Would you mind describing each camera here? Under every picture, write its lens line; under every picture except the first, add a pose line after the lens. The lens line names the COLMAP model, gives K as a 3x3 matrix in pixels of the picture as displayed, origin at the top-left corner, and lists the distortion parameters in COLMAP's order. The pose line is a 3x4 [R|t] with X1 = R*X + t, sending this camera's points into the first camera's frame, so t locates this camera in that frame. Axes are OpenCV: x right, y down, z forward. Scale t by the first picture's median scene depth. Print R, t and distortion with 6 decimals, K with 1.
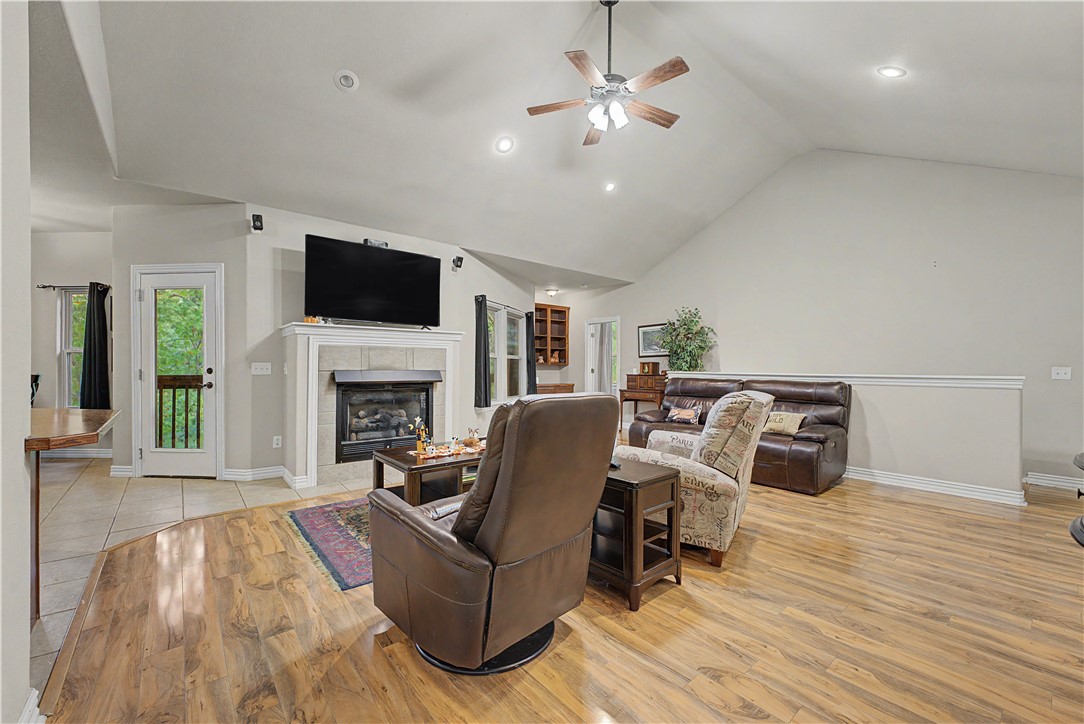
lens RADIAL K [[439.7, 0, 538.6], [0, 439.7, 368.6], [0, 0, 1]] dist [-0.001820, 0.000143]
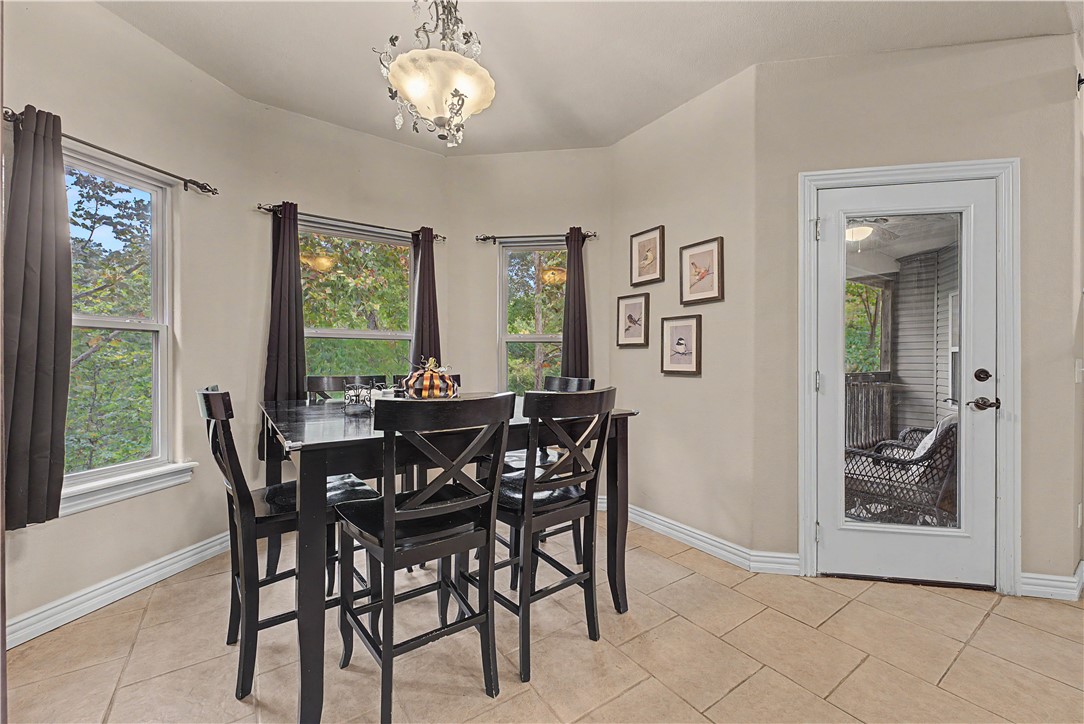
lens RADIAL K [[435.1, 0, 543.3], [0, 435.1, 362.0], [0, 0, 1]] dist [0.001203, 0.000606]
pose [[0.996542, -0.001459, -0.083082, -1.198709], [0.002143, 0.999965, 0.008138, -0.014816], [0.083067, -0.008288, 0.996510, 0.457725]]
